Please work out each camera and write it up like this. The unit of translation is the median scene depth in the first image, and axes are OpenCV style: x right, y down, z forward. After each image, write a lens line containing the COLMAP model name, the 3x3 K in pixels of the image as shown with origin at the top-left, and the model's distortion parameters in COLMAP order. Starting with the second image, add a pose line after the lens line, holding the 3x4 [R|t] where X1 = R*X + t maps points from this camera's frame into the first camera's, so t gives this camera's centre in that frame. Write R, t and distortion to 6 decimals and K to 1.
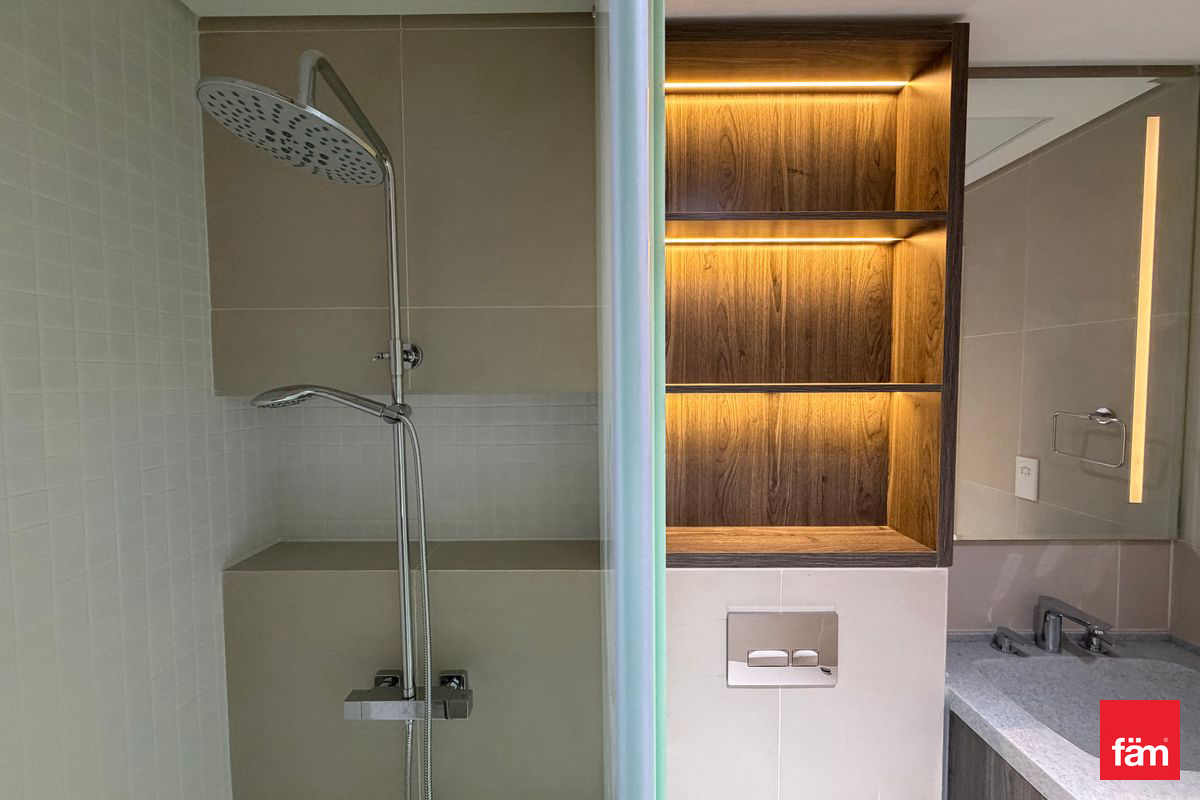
lens RADIAL K [[481.8, 0, 603.5], [0, 481.8, 398.2], [0, 0, 1]] dist [0.001832, 0.000329]
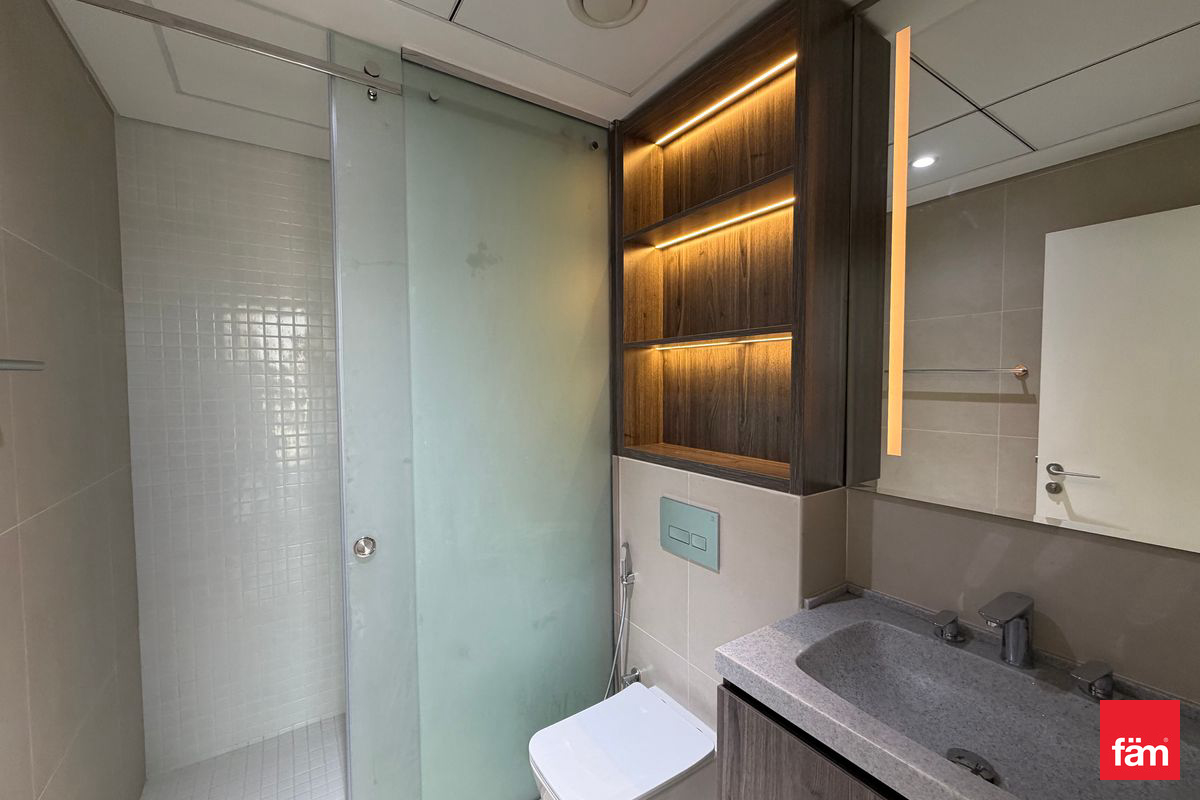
lens RADIAL K [[481.8, 0, 597.2], [0, 481.8, 402.3], [0, 0, 1]] dist [0.001832, 0.000329]
pose [[0.552354, 0.043916, -0.832452, 1.179296], [-0.036294, 0.998931, 0.028616, 0.113524], [0.832819, 0.014407, 0.553357, 0.026912]]
